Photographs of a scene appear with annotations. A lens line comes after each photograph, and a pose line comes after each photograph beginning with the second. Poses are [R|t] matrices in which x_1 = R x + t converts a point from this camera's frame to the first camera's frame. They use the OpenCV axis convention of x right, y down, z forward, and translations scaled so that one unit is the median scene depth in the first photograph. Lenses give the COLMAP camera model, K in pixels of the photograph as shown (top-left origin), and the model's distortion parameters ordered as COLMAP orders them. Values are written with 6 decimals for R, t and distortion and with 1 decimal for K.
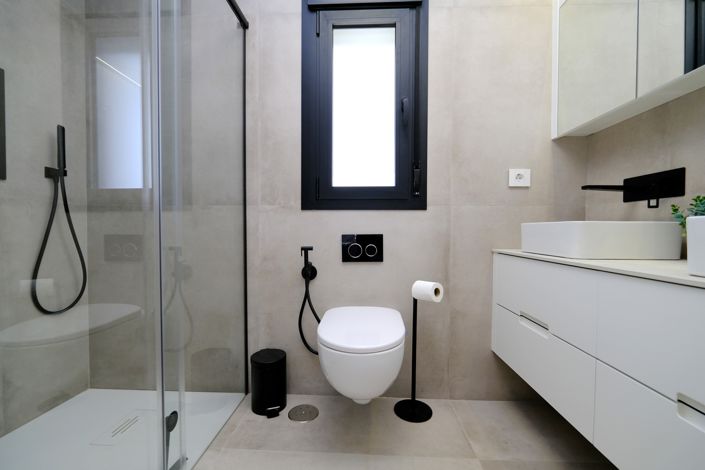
lens RADIAL K [[305.1, 0, 350.3], [0, 305.1, 238.6], [0, 0, 1]] dist [-0.004662, 0.001210]
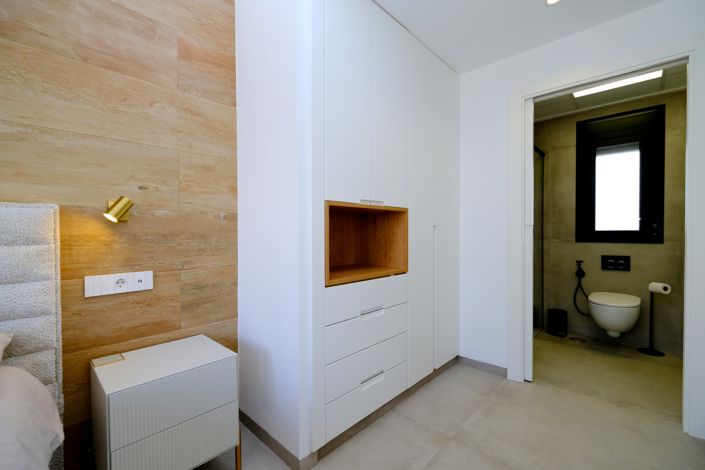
lens RADIAL K [[305.1, 0, 350.9], [0, 305.1, 238.2], [0, 0, 1]] dist [-0.004662, 0.001210]
pose [[0.759767, 0.002181, -0.650192, 0.016857], [0.004898, 0.999947, 0.009078, -0.145787], [0.650177, -0.010082, 0.759716, -1.488040]]
